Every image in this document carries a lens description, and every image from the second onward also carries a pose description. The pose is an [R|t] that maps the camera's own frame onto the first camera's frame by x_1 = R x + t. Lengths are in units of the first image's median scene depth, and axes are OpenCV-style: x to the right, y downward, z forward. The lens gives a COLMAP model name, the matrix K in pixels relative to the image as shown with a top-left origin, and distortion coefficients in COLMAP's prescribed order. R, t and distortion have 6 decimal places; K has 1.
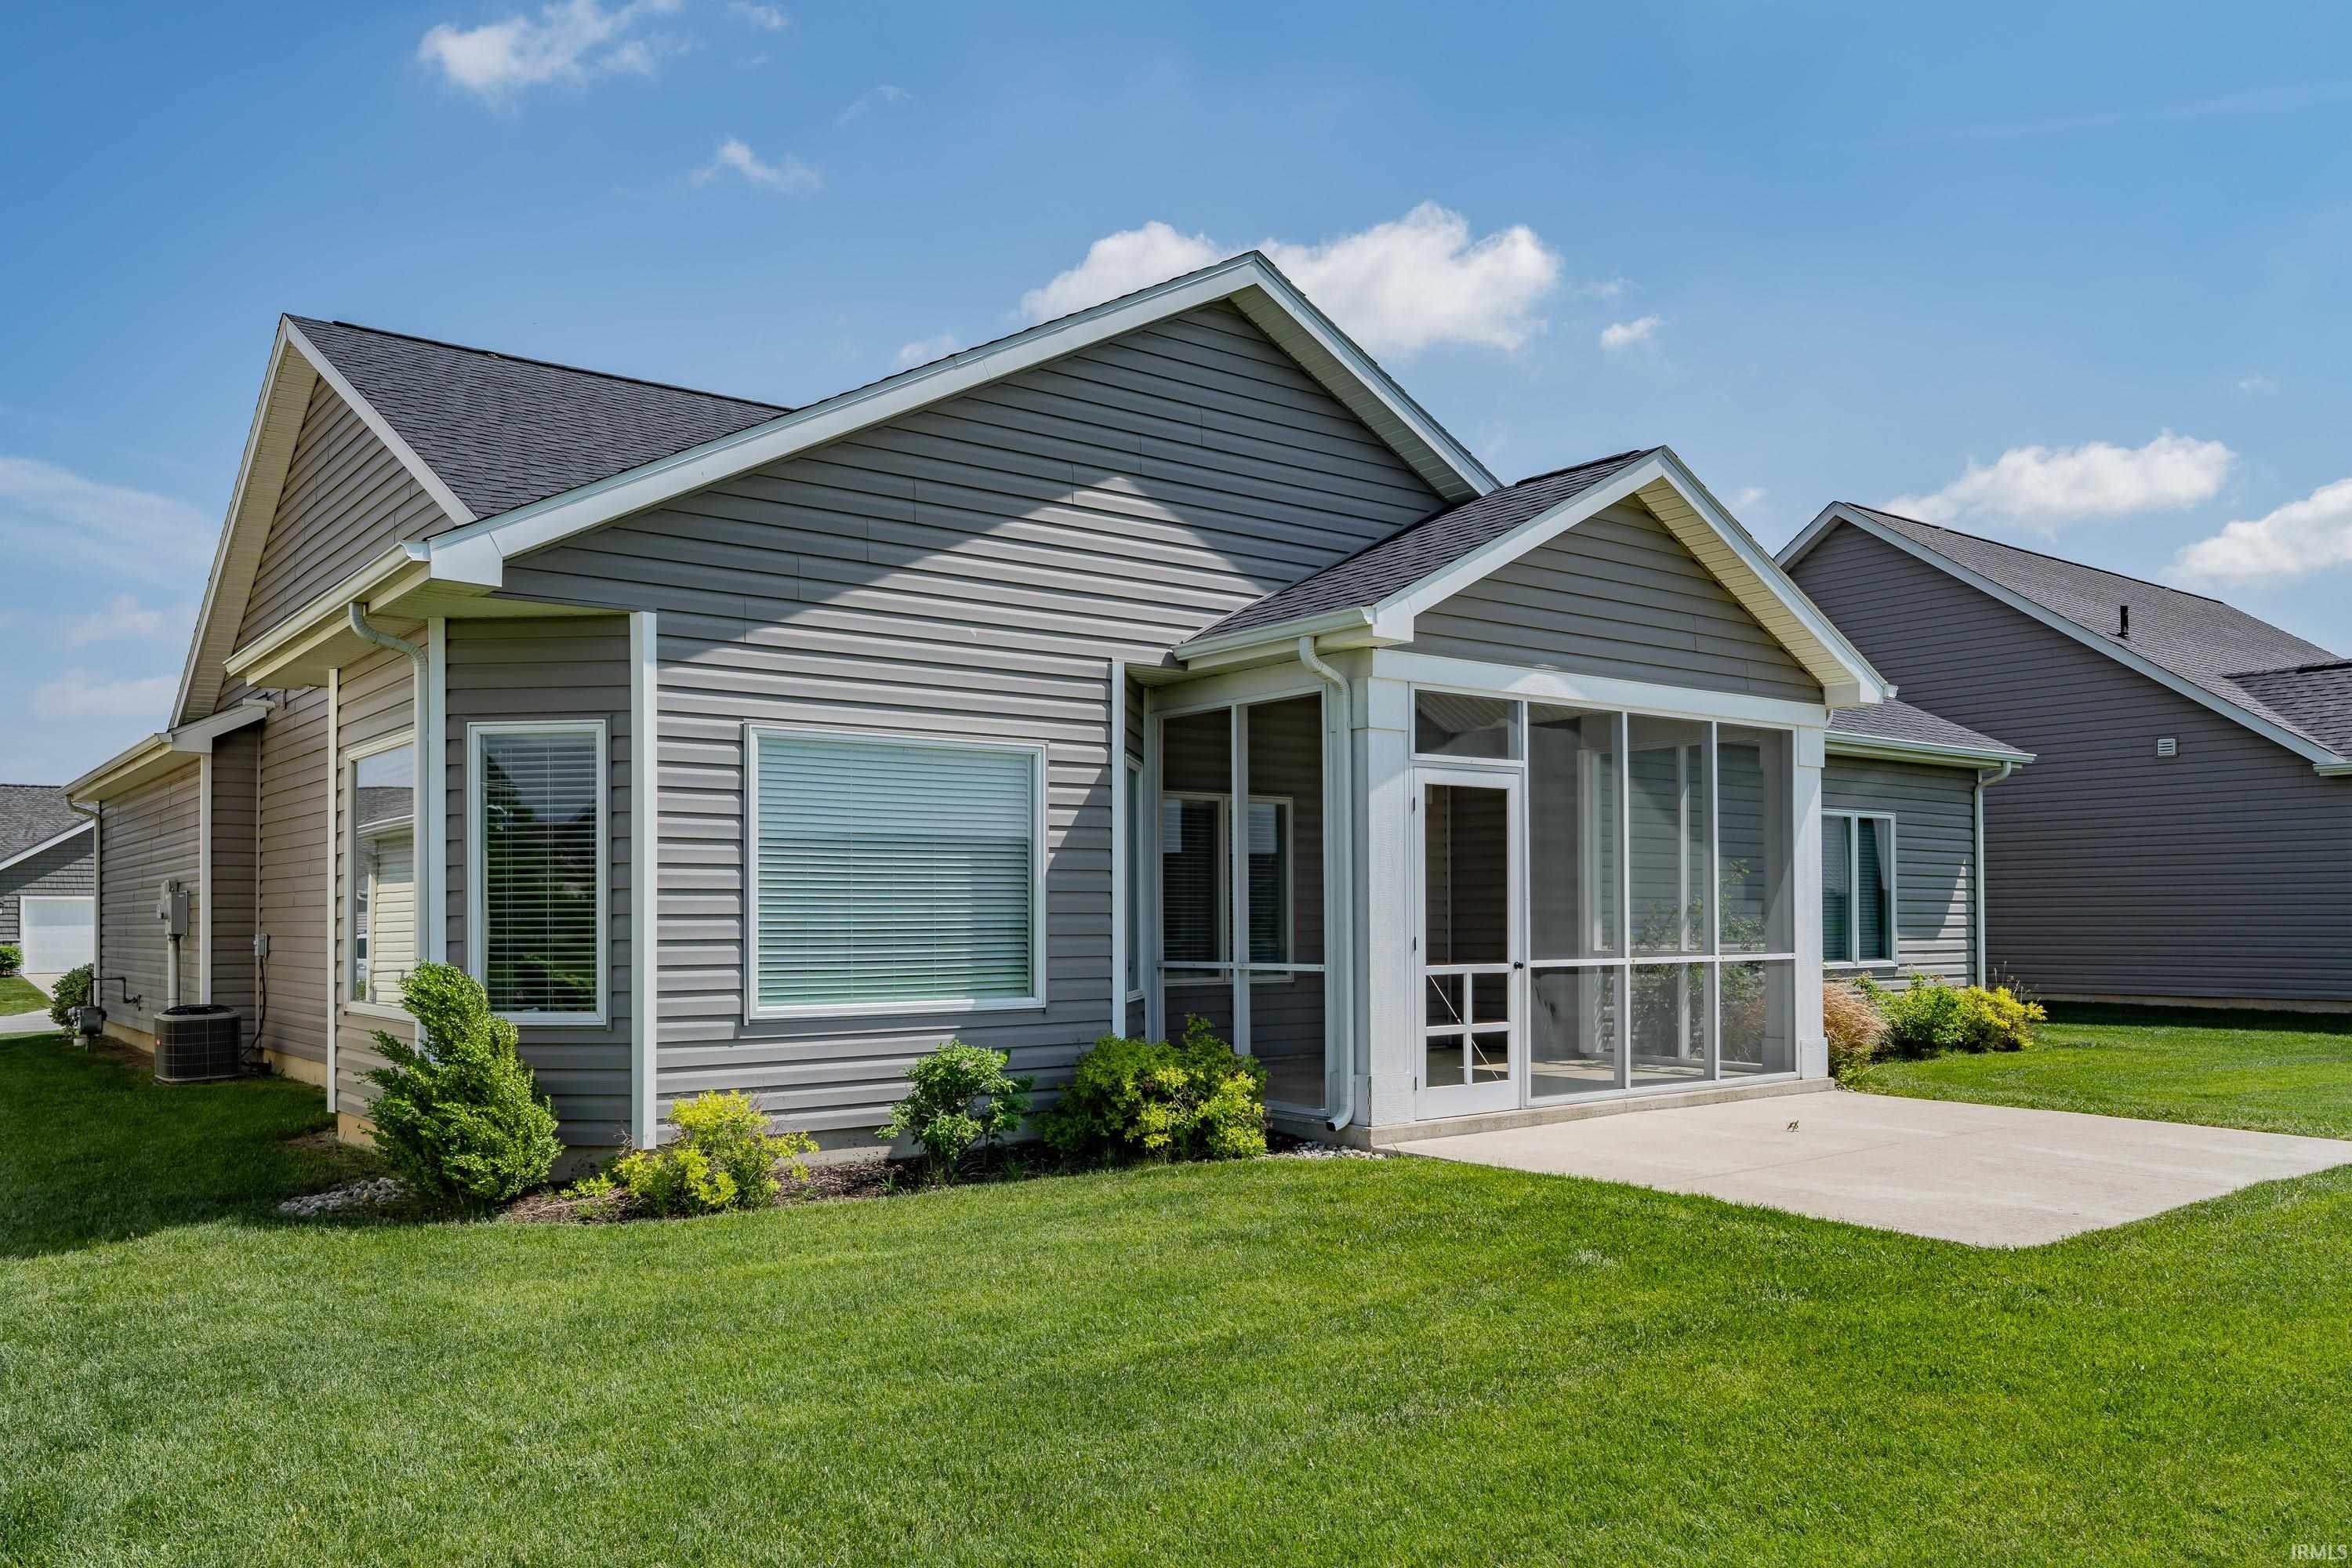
lens RADIAL K [[1759.6, 0, 1177.1], [0, 1759.6, 918.3], [0, 0, 1]] dist [-0.011610, 0.001907]
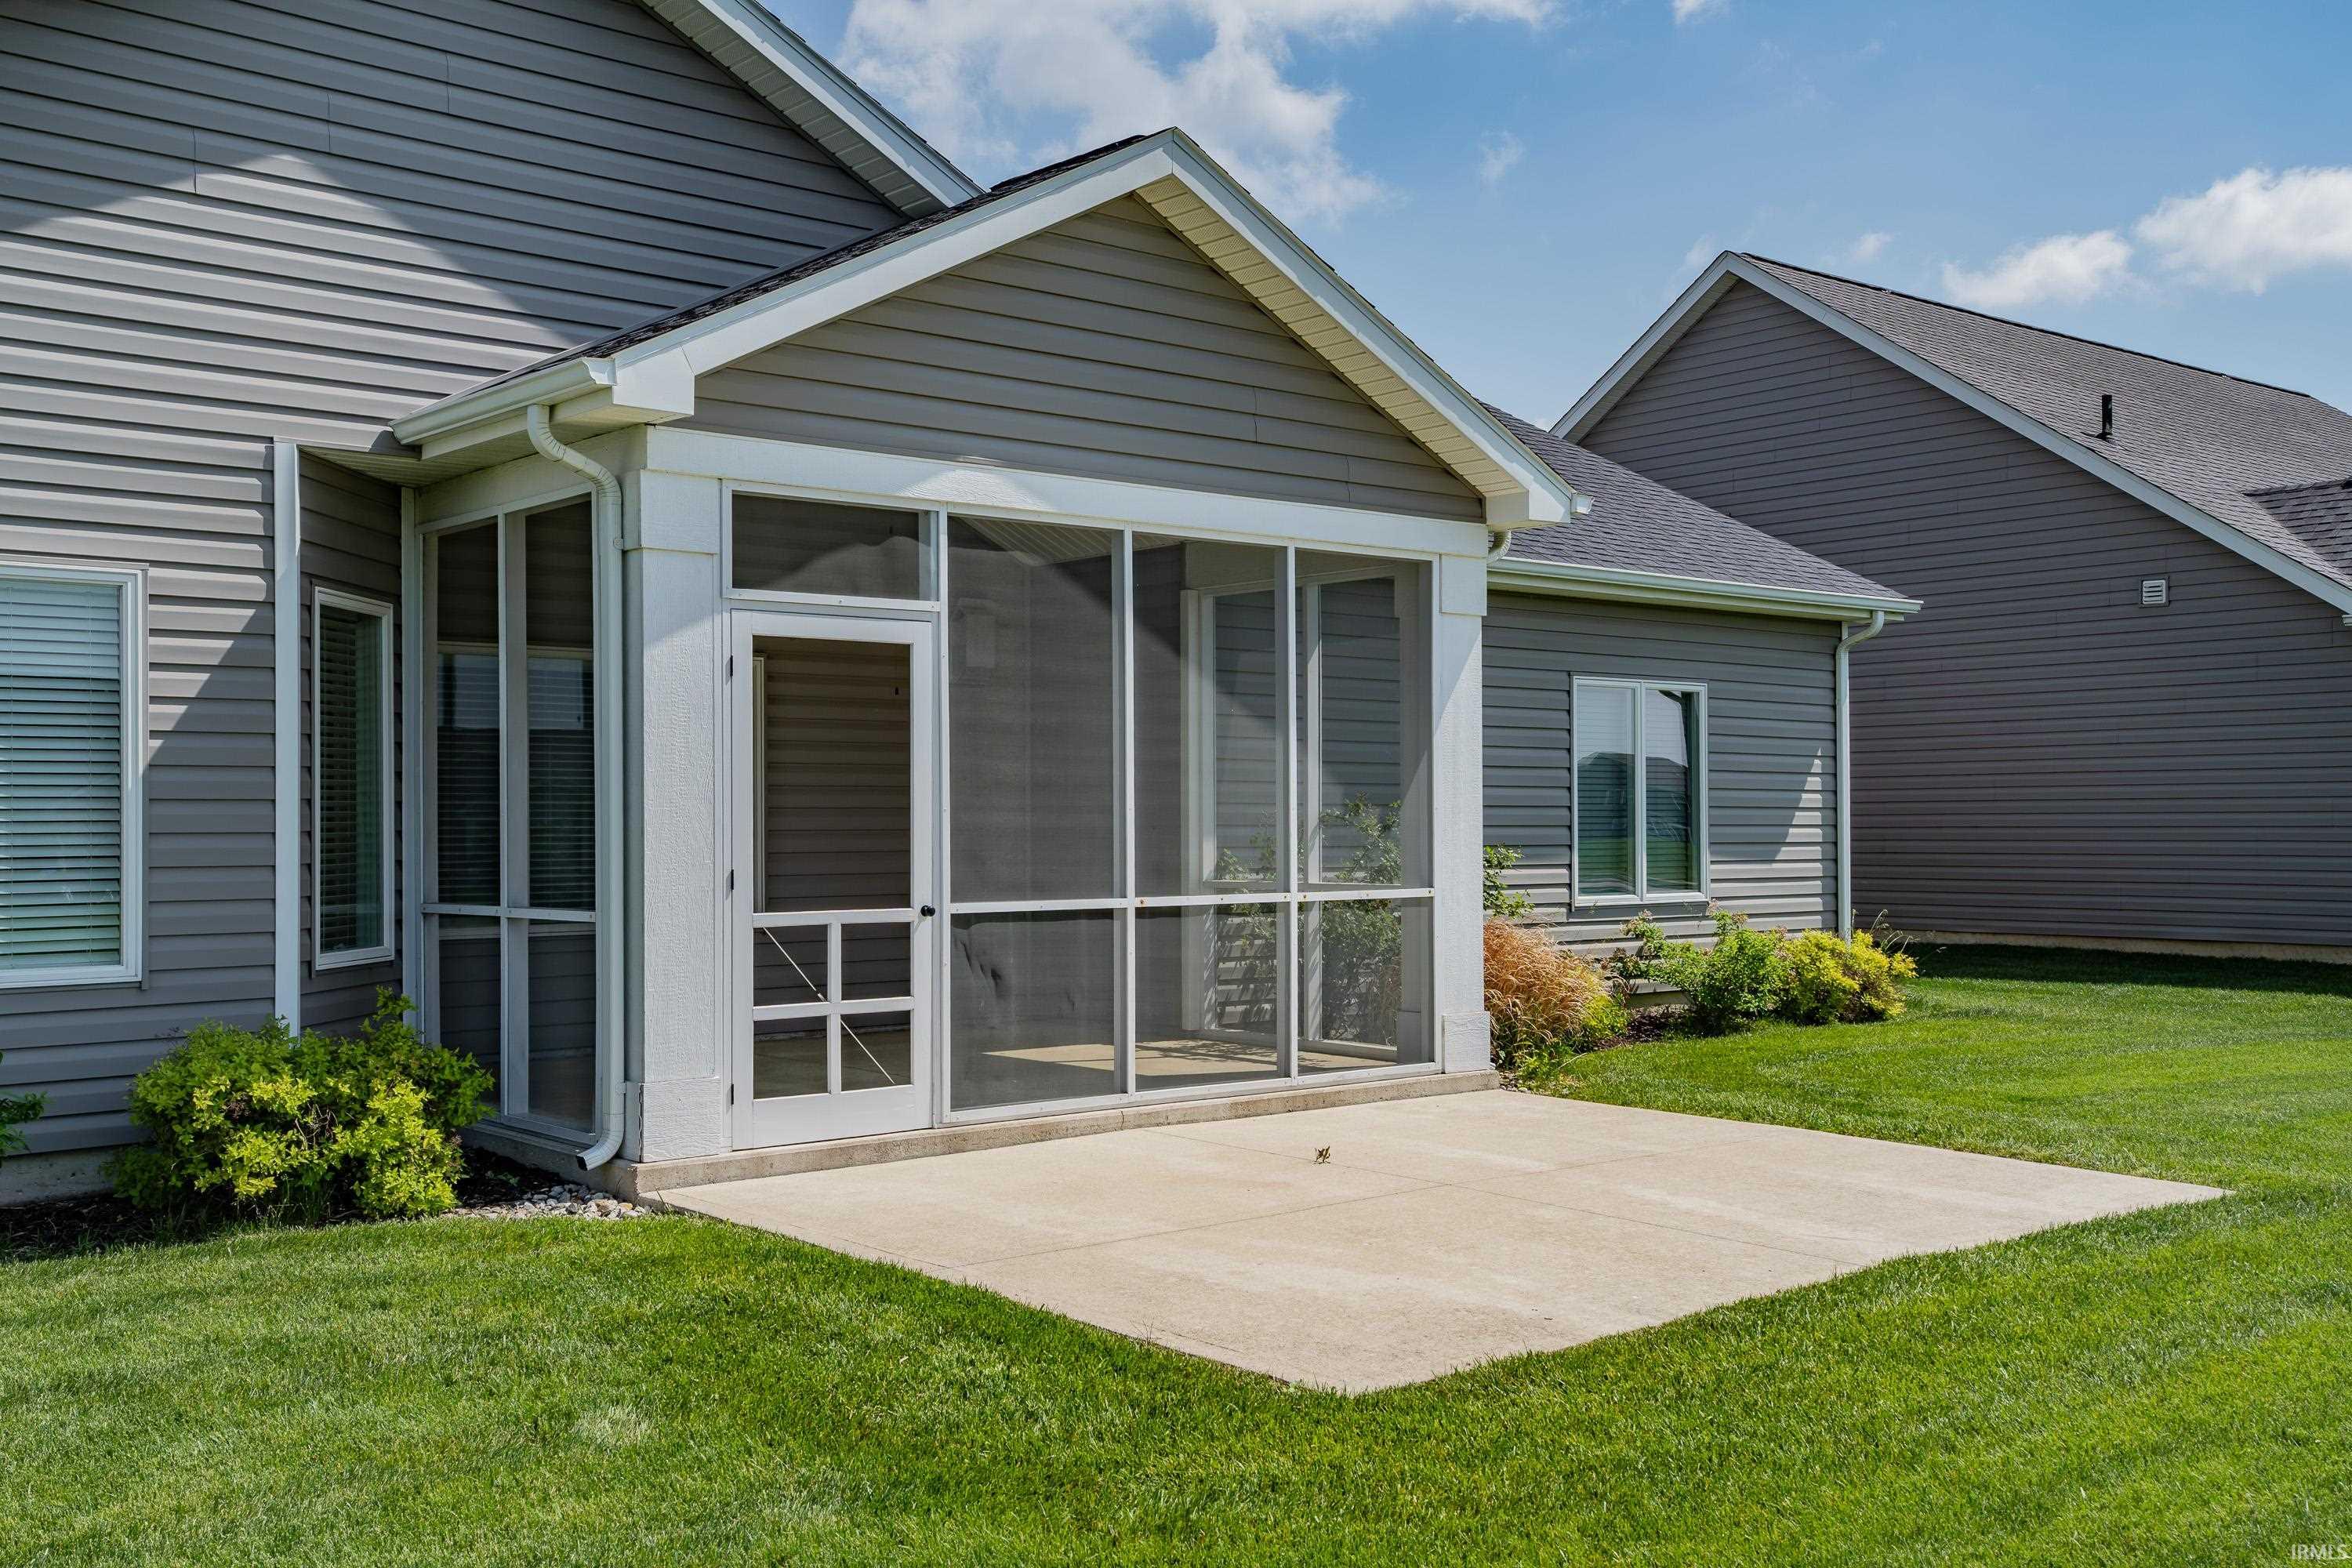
lens RADIAL K [[2318.2, 0, 1172.7], [0, 2318.2, 825.1], [0, 0, 1]] dist [0.059300, -0.005627]
pose [[0.999014, 0.000675, 0.044389, 0.246382], [-0.000744, 0.999999, 0.001536, -0.007017], [-0.044388, -0.001568, 0.999013, 0.123226]]
